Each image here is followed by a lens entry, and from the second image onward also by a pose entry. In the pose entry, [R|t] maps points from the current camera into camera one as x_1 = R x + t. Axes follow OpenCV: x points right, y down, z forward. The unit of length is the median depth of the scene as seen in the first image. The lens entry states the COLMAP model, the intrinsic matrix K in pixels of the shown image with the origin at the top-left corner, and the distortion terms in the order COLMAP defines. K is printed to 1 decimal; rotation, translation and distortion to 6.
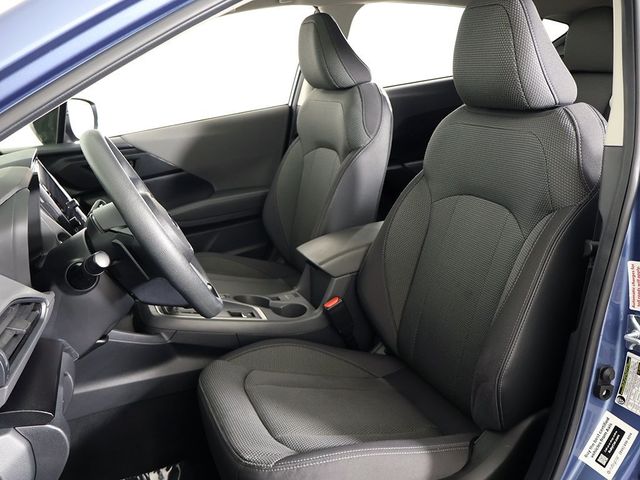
lens RADIAL K [[617.0, 0, 320.0], [0, 617.0, 240.0], [0, 0, 1]] dist [-0.008200, -0.000518]
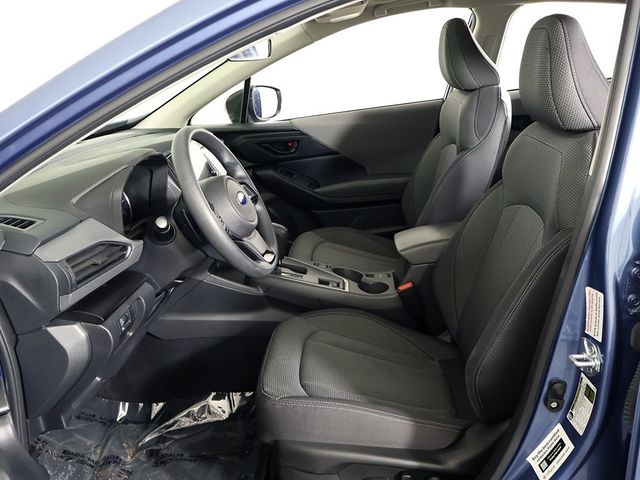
lens RADIAL K [[617.0, 0, 320.0], [0, 617.0, 240.0], [0, 0, 1]] dist [-0.008200, -0.000518]
pose [[0.912519, 0.137880, -0.385095, 0.293784], [-0.121809, 0.990360, 0.065951, -0.036203], [0.390476, -0.013274, 0.920517, -0.089040]]
